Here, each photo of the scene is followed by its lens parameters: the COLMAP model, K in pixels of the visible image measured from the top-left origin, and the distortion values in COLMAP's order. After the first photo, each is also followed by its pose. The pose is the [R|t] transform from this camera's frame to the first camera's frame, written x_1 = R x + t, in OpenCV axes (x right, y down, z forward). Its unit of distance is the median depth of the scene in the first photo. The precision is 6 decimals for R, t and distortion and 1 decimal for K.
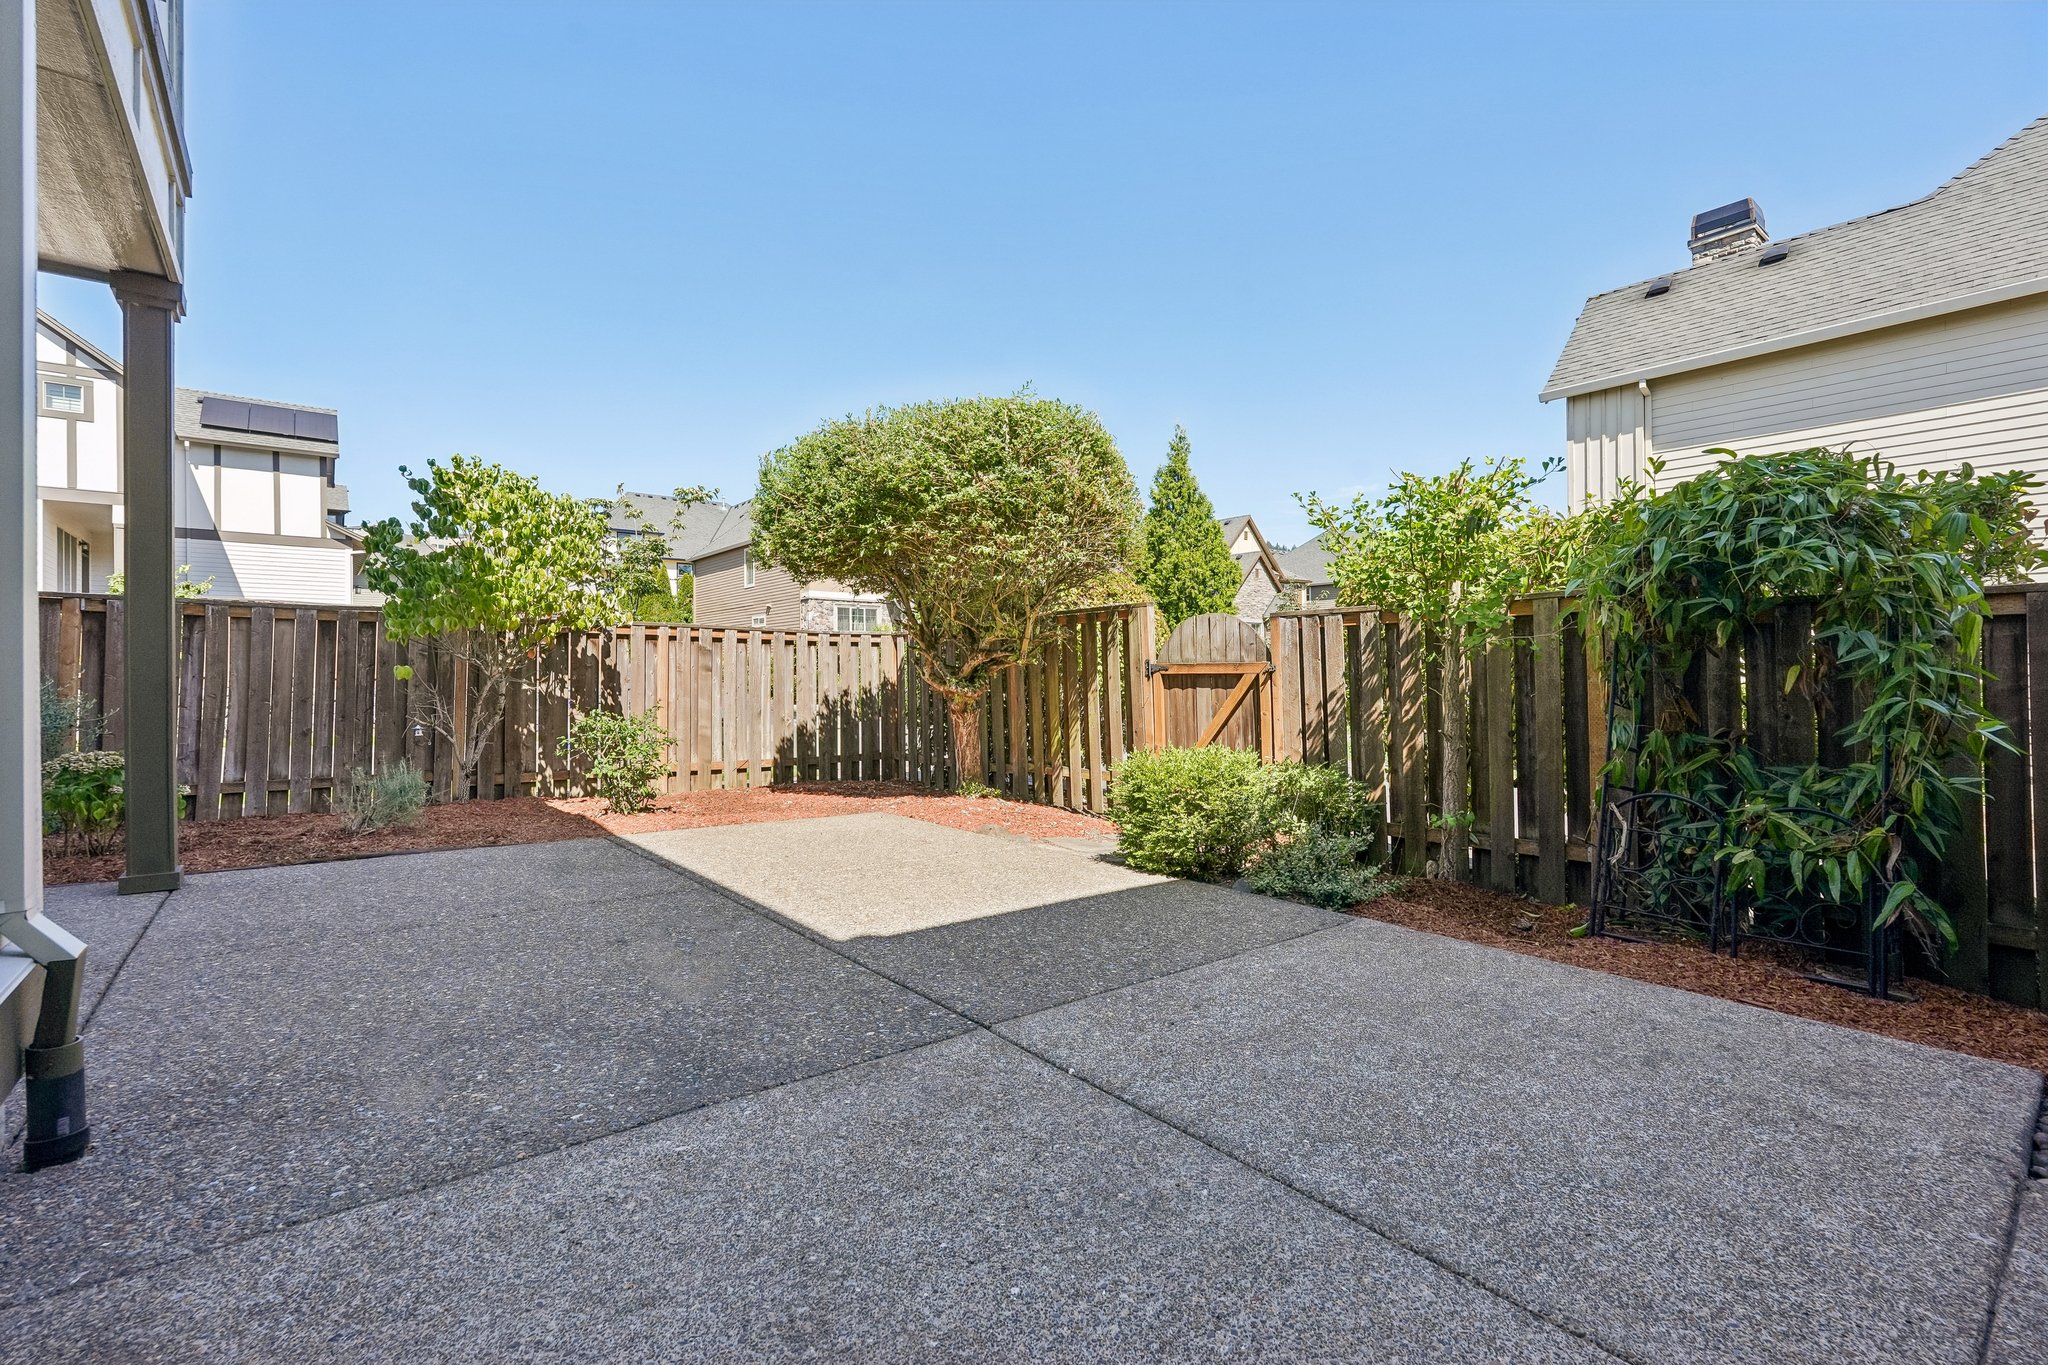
lens RADIAL K [[923.0, 0, 1002.6], [0, 923.0, 676.4], [0, 0, 1]] dist [-0.003449, 0.000067]
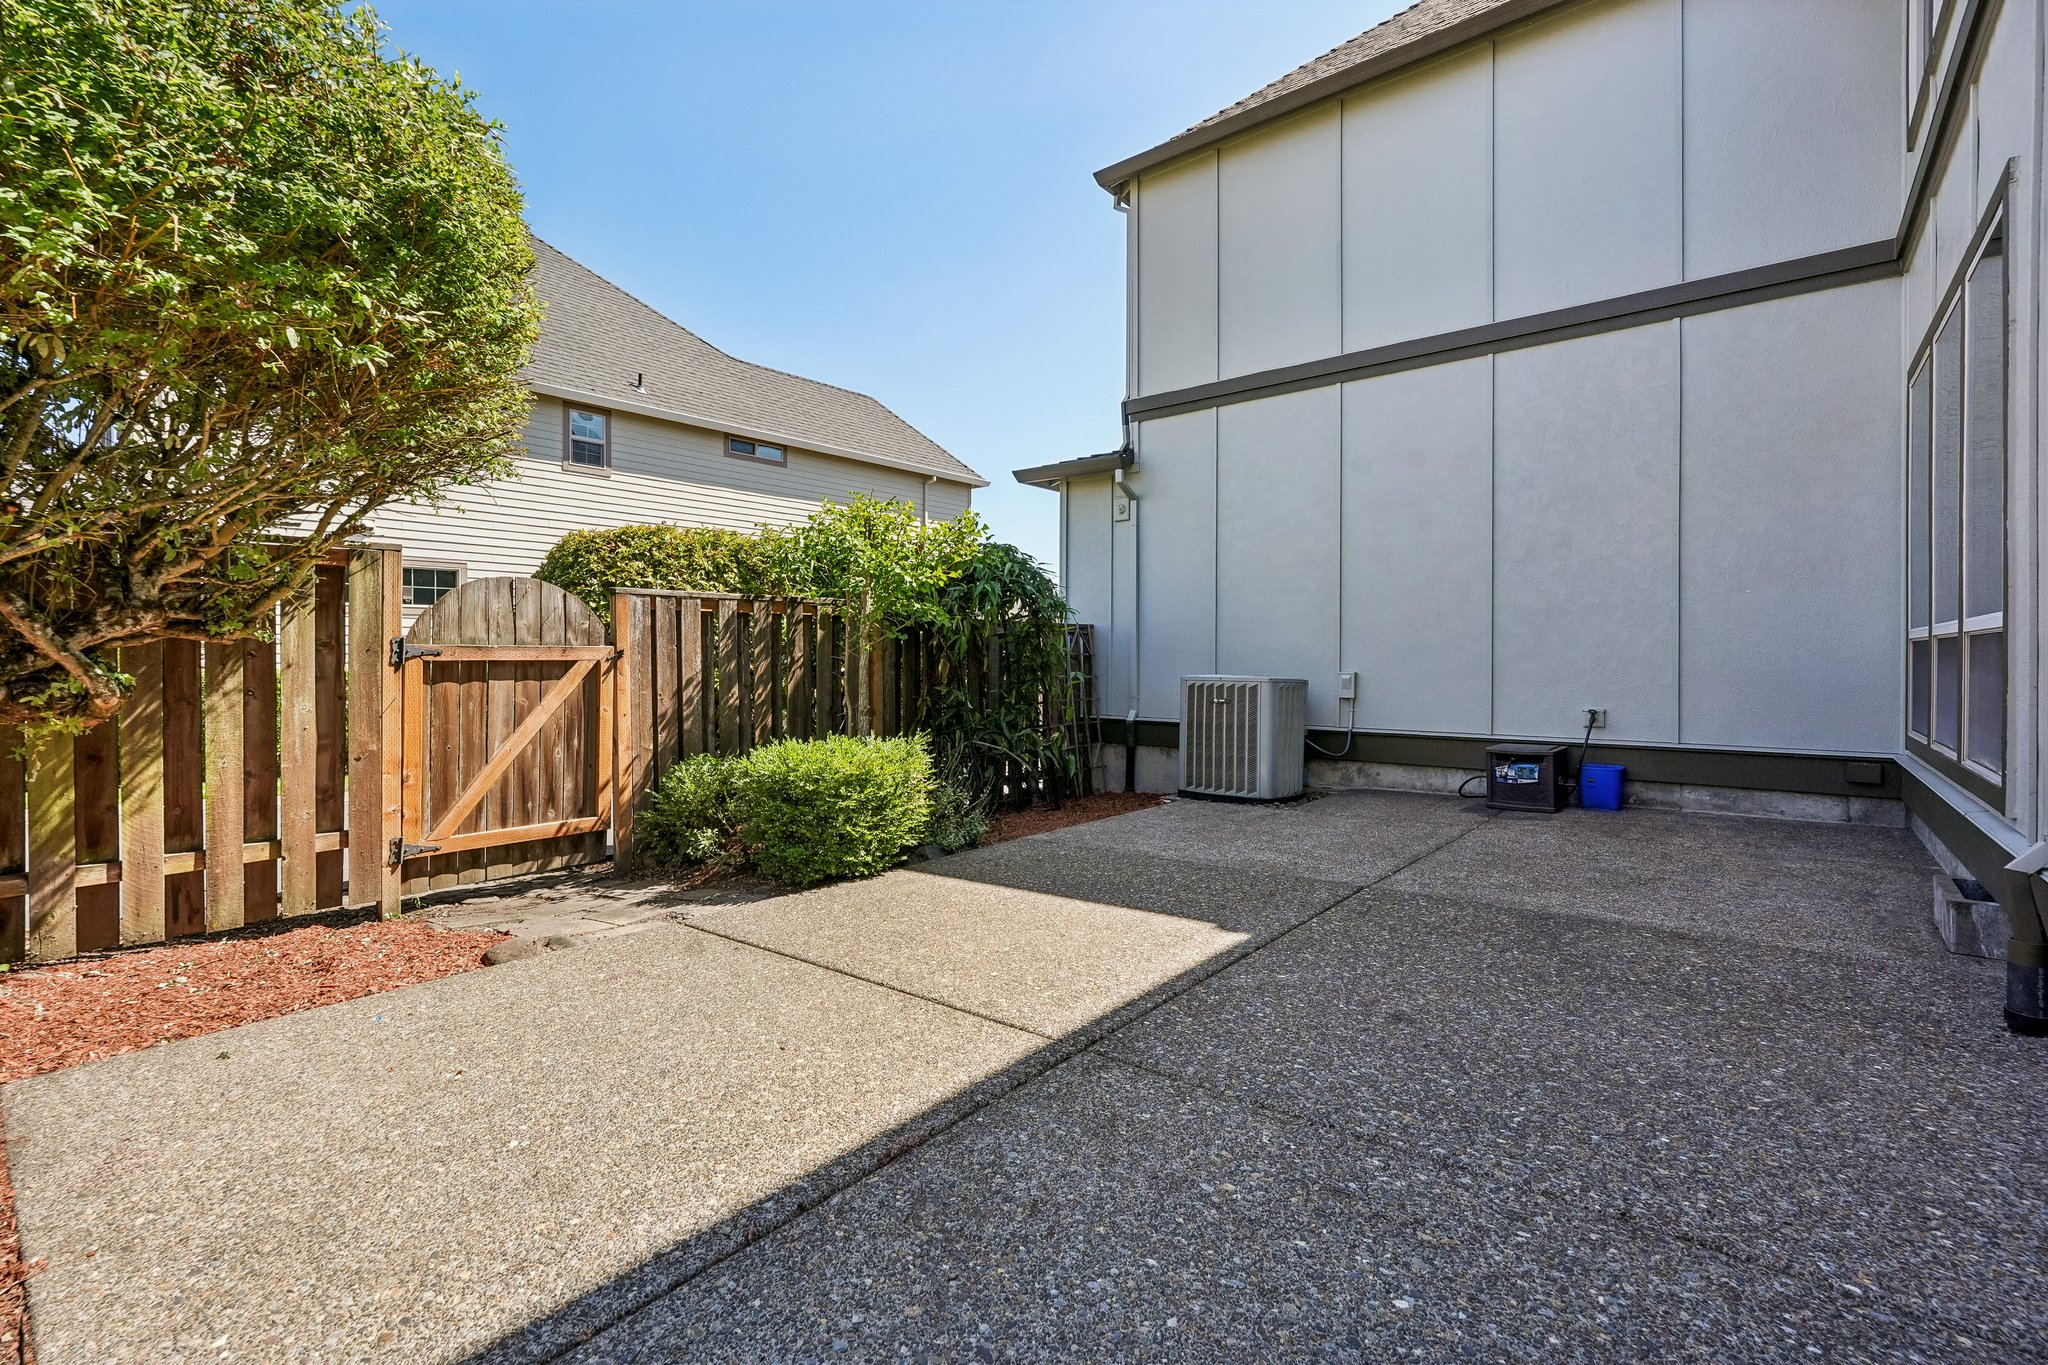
lens RADIAL K [[923.0, 0, 1014.4], [0, 923.0, 670.4], [0, 0, 1]] dist [-0.003449, 0.000067]
pose [[-0.226396, -0.011668, 0.973965, -0.609567], [0.002847, 0.999916, 0.012641, -0.003452], [-0.974031, 0.005635, -0.226344, 0.837227]]
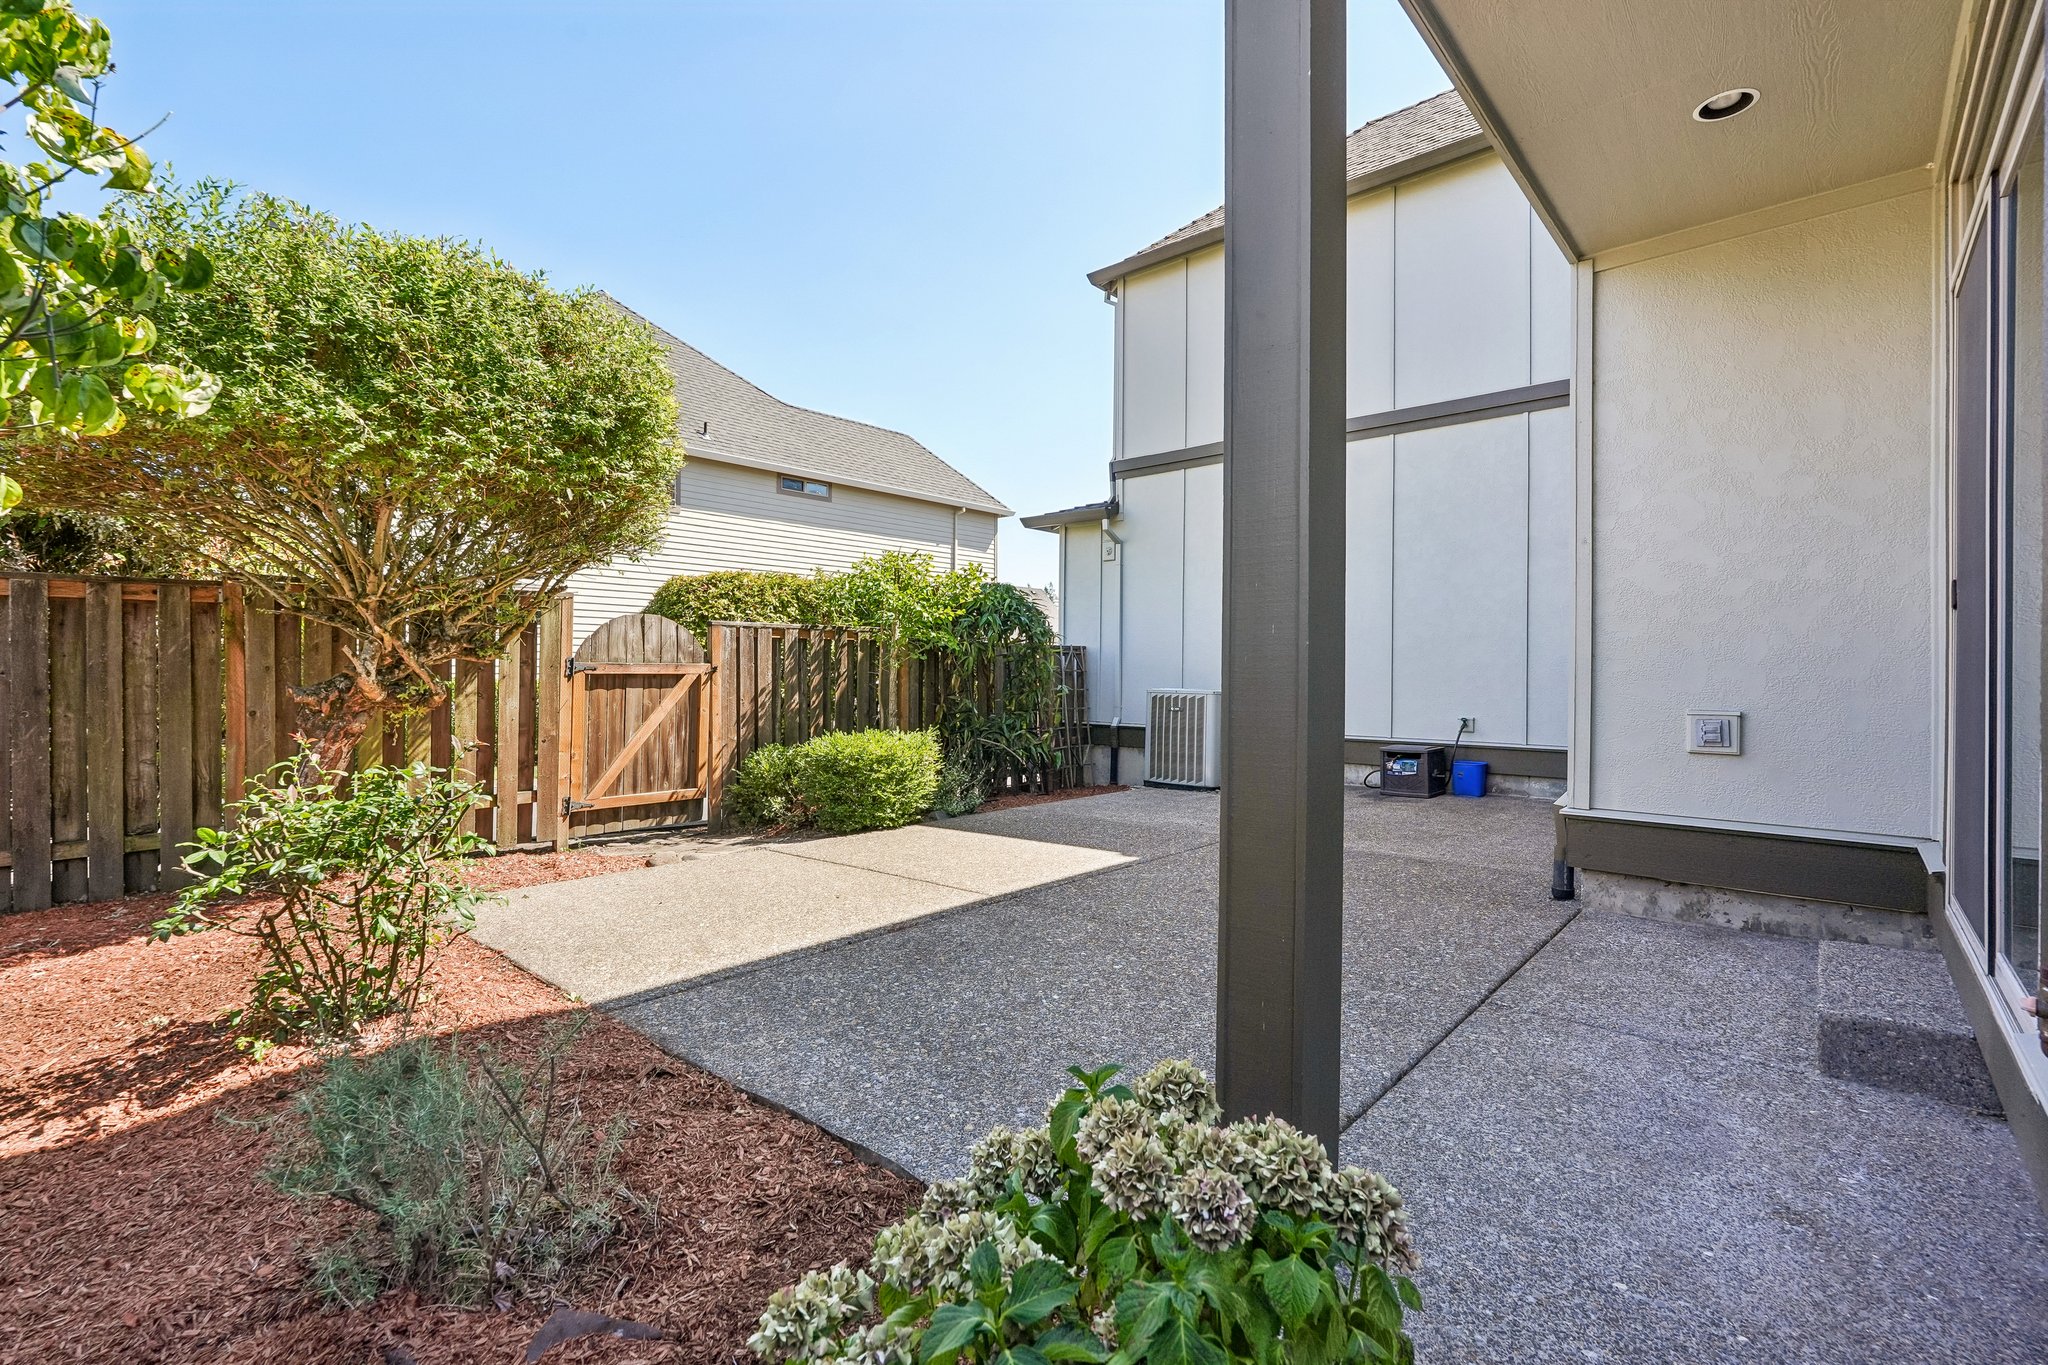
lens RADIAL K [[923.0, 0, 1013.1], [0, 923.0, 677.4], [0, 0, 1]] dist [-0.003449, 0.000067]
pose [[-0.185245, -0.005665, 0.982676, -0.906113], [-0.003731, 0.999980, 0.005062, -0.006107], [-0.982685, -0.002729, -0.185262, 0.844699]]
